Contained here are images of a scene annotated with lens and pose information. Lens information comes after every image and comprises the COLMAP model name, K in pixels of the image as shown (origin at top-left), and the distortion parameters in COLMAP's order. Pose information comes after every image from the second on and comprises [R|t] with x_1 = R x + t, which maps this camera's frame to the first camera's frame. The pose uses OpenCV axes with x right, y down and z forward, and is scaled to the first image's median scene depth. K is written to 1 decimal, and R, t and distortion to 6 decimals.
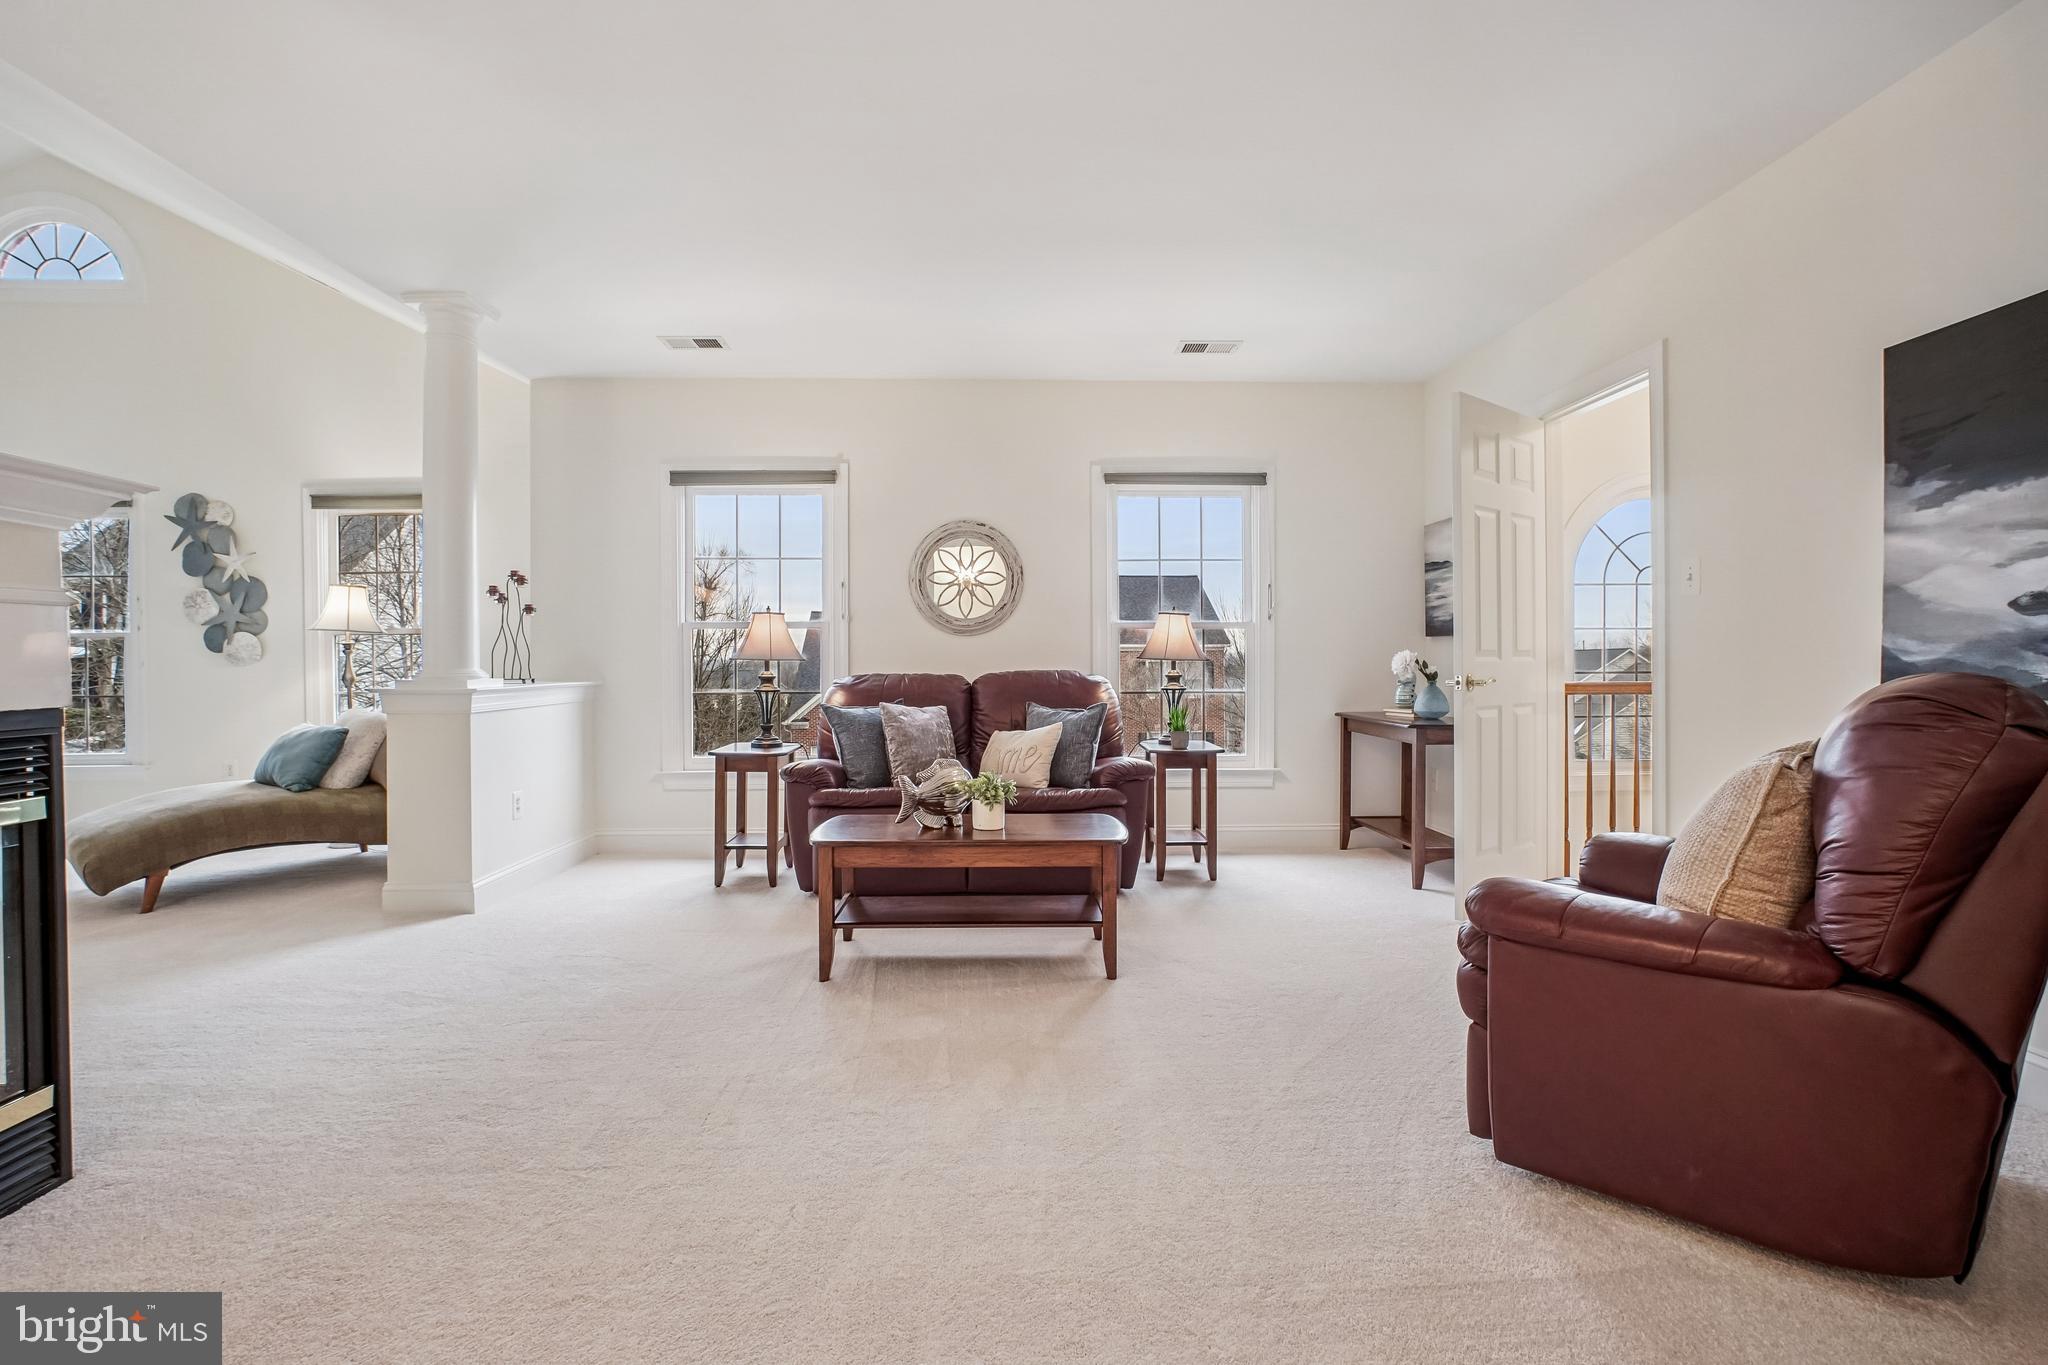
lens RADIAL K [[994.9, 0, 1018.7], [0, 994.9, 673.6], [0, 0, 1]] dist [-0.025150, 0.011330]
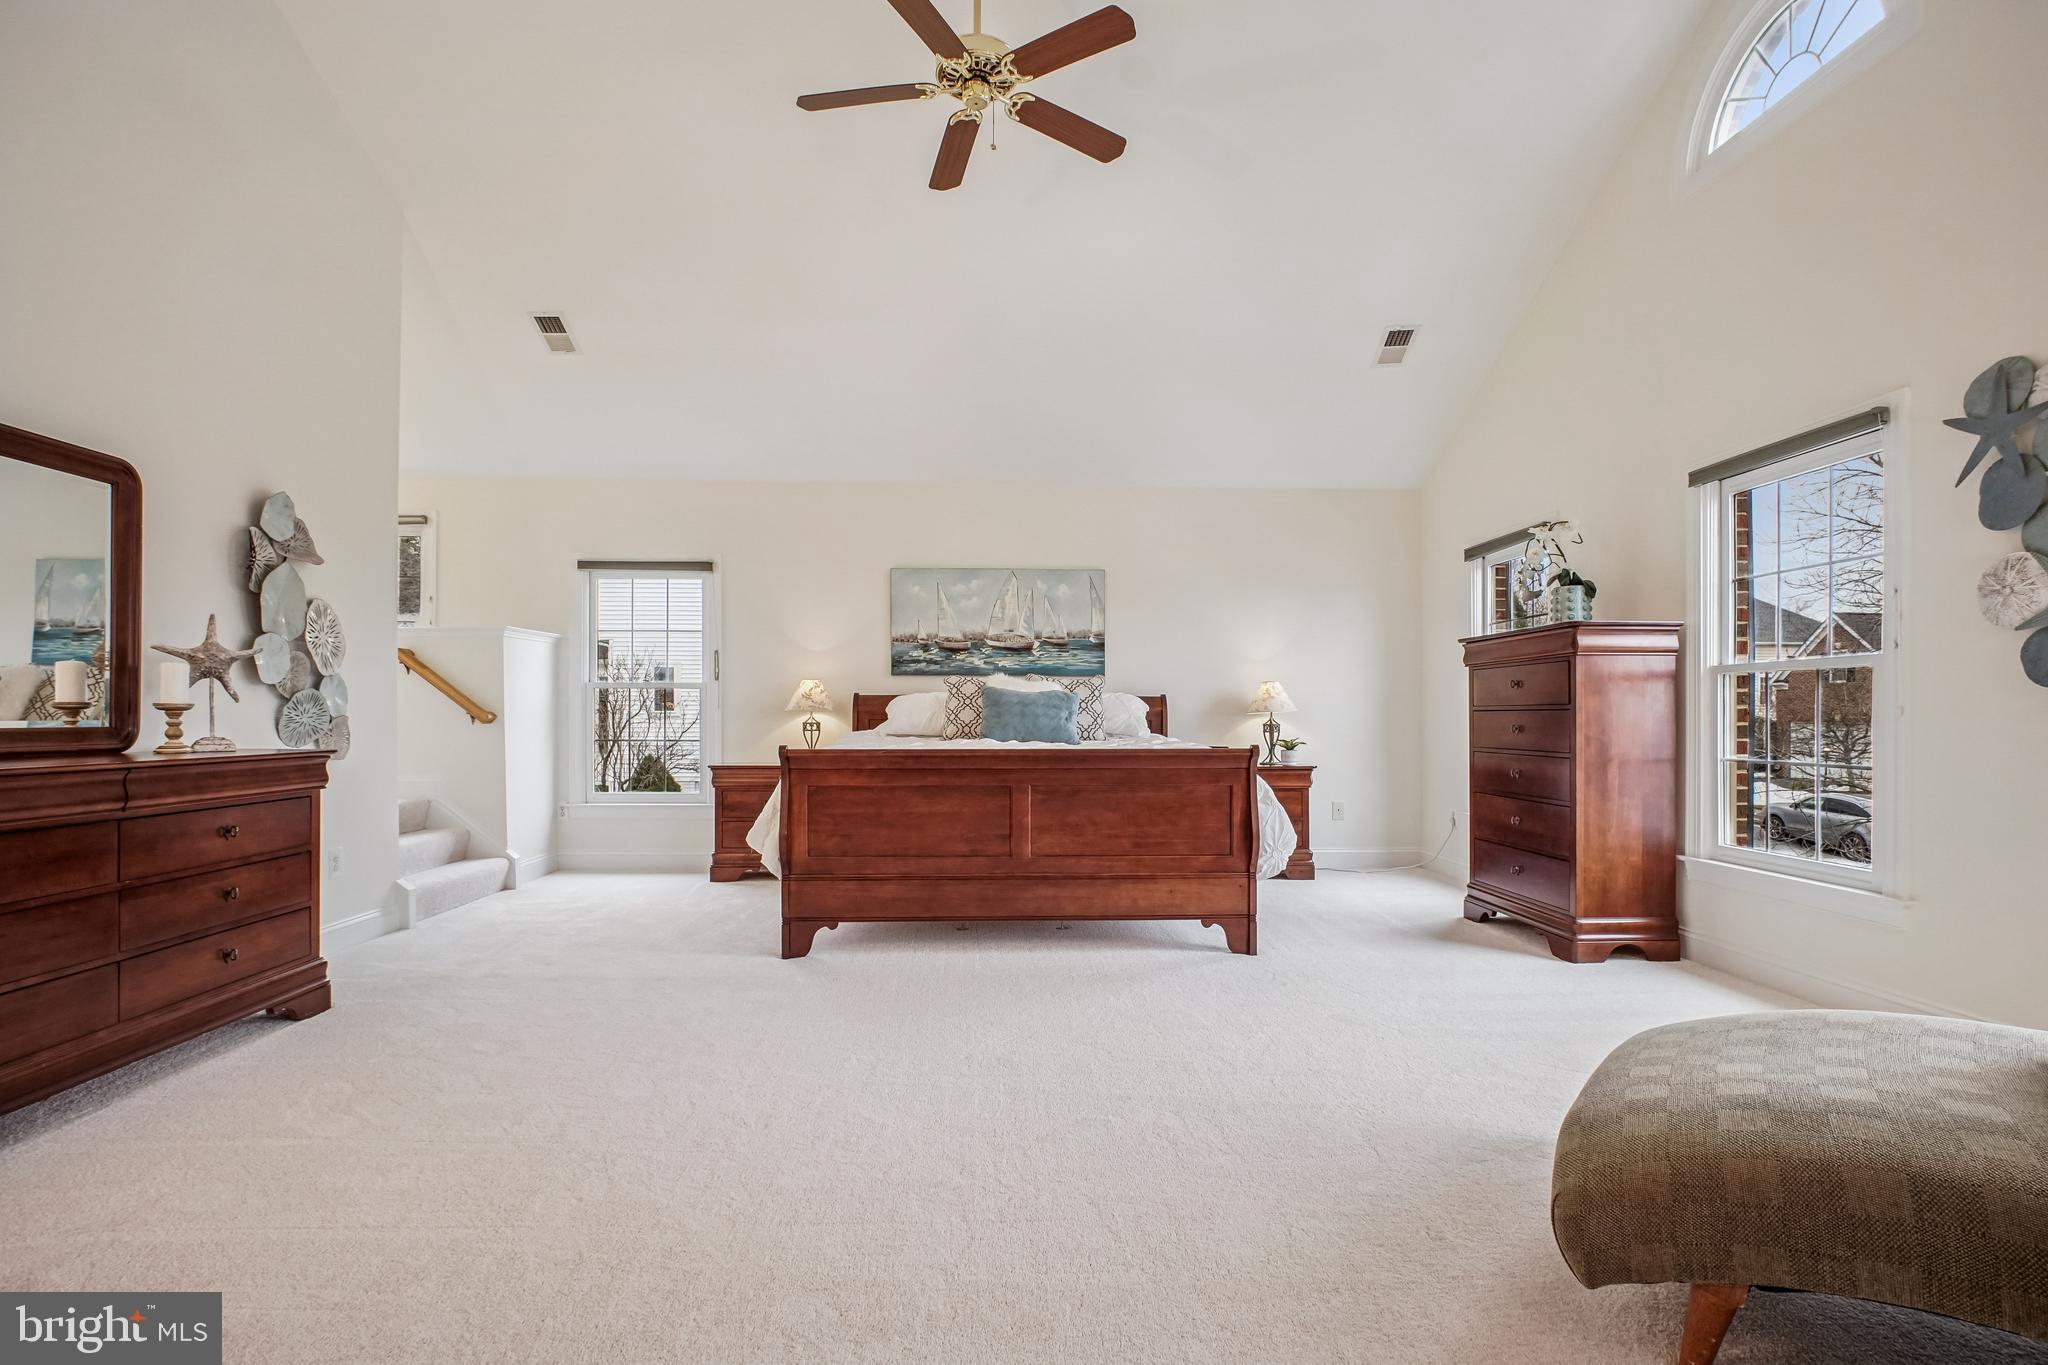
lens RADIAL K [[994.9, 0, 1003.9], [0, 994.9, 710.7], [0, 0, 1]] dist [-0.025150, 0.011330]
pose [[0.006233, 0.004237, -0.999972, -0.357252], [-0.017515, 0.999838, 0.004127, -0.003454], [0.999827, 0.017489, 0.006306, 0.504487]]
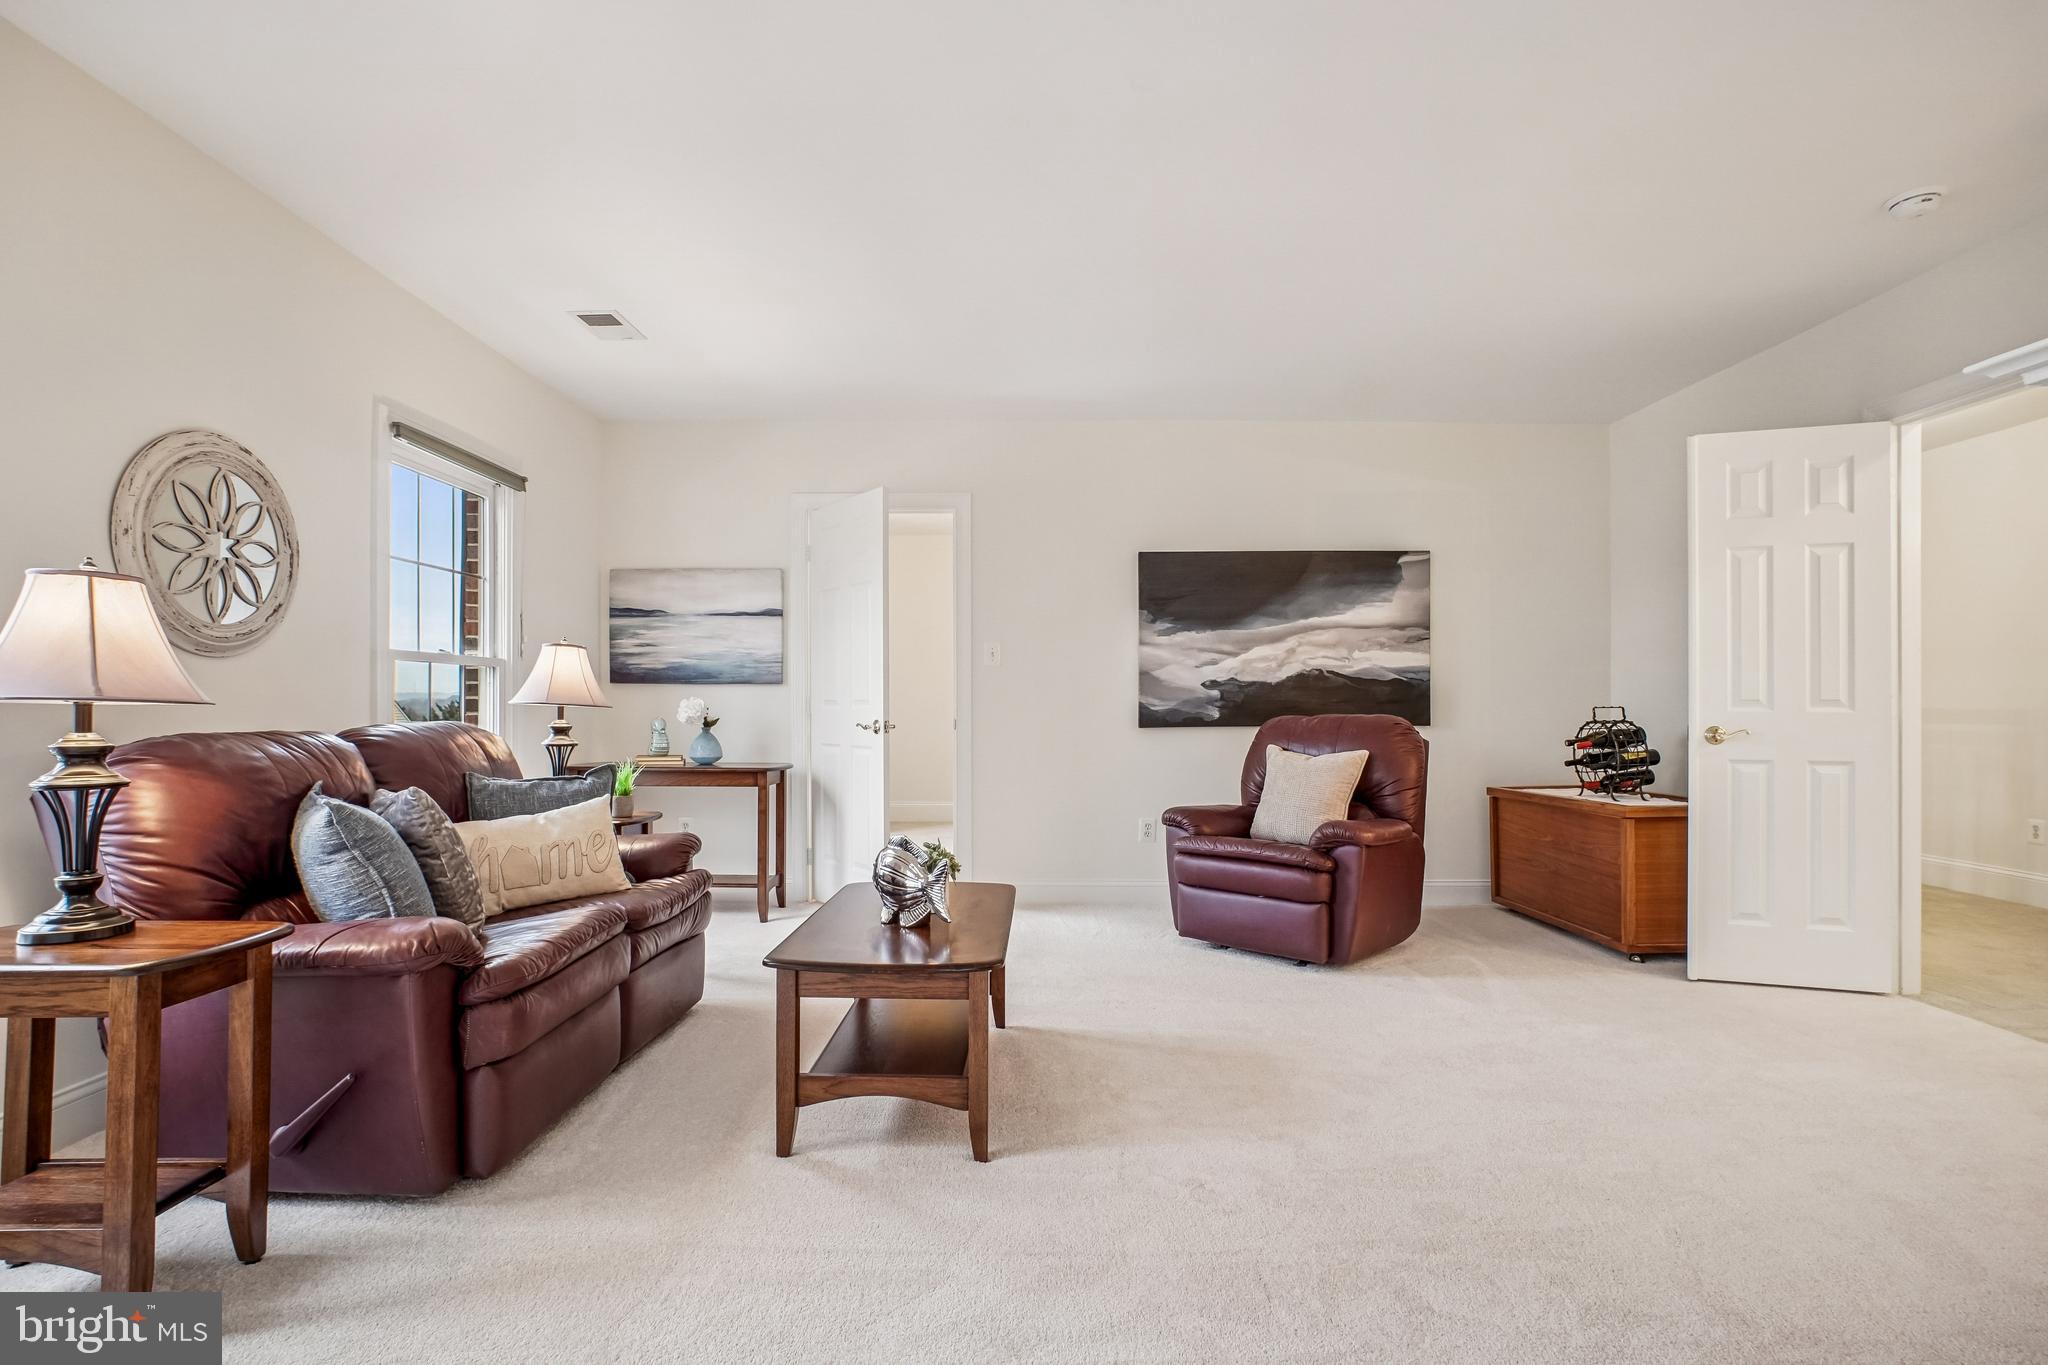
lens RADIAL K [[994.9, 0, 1030.1], [0, 994.9, 697.3], [0, 0, 1]] dist [-0.025150, 0.011330]
pose [[0.033731, 0.012677, 0.999351, -2.542057], [0.010458, 0.999860, -0.013037, -0.031434], [-0.999376, 0.010891, 0.033594, 2.615868]]
